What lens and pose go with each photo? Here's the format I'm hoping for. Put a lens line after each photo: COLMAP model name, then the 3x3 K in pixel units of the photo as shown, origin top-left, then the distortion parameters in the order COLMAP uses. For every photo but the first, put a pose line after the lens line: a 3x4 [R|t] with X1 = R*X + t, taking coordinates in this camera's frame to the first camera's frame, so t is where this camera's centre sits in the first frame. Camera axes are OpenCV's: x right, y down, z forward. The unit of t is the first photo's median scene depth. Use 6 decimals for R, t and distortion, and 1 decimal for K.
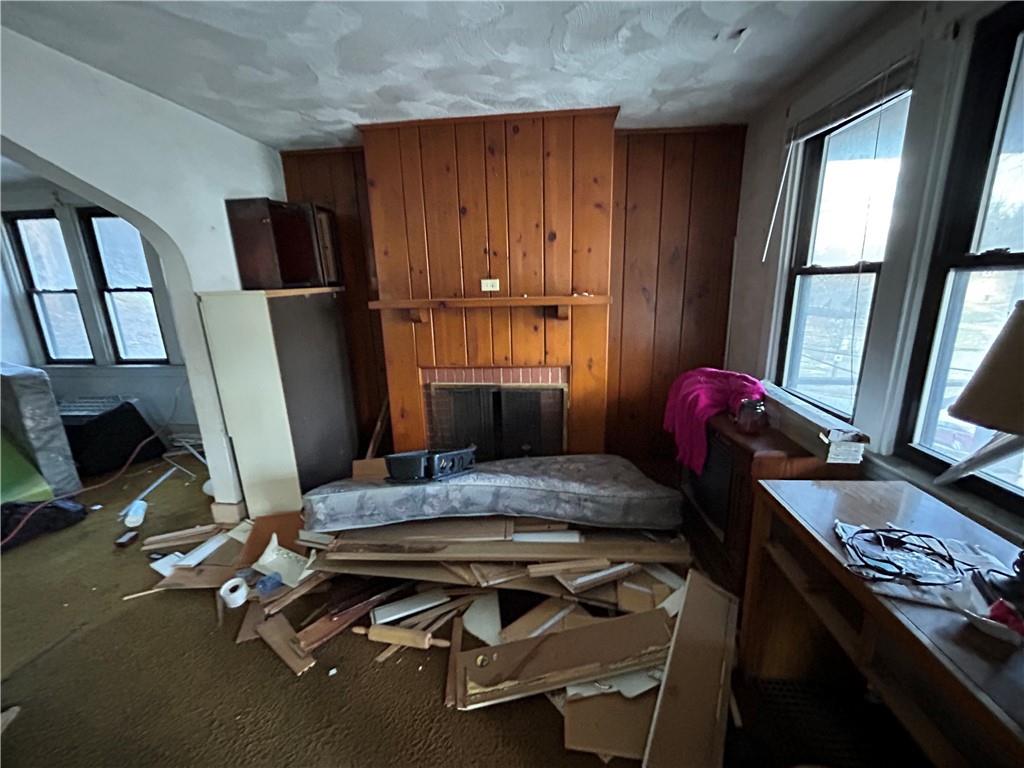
lens RADIAL K [[412.6, 0, 510.9], [0, 412.6, 383.8], [0, 0, 1]] dist [0.001925, -0.000333]
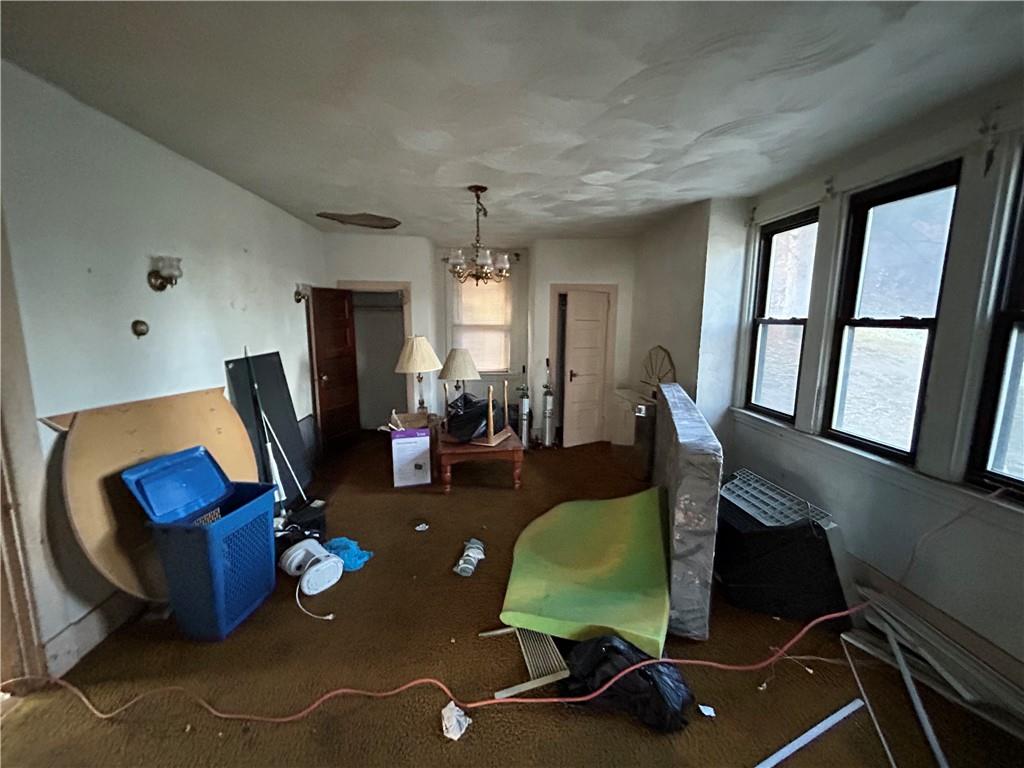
lens RADIAL K [[412.6, 0, 507.0], [0, 412.6, 383.8], [0, 0, 1]] dist [0.001925, -0.000333]
pose [[0.158278, 0.173759, -0.971986, -0.446825], [-0.247083, 0.960045, 0.131389, -0.092775], [0.955980, 0.219365, 0.194887, 0.414442]]
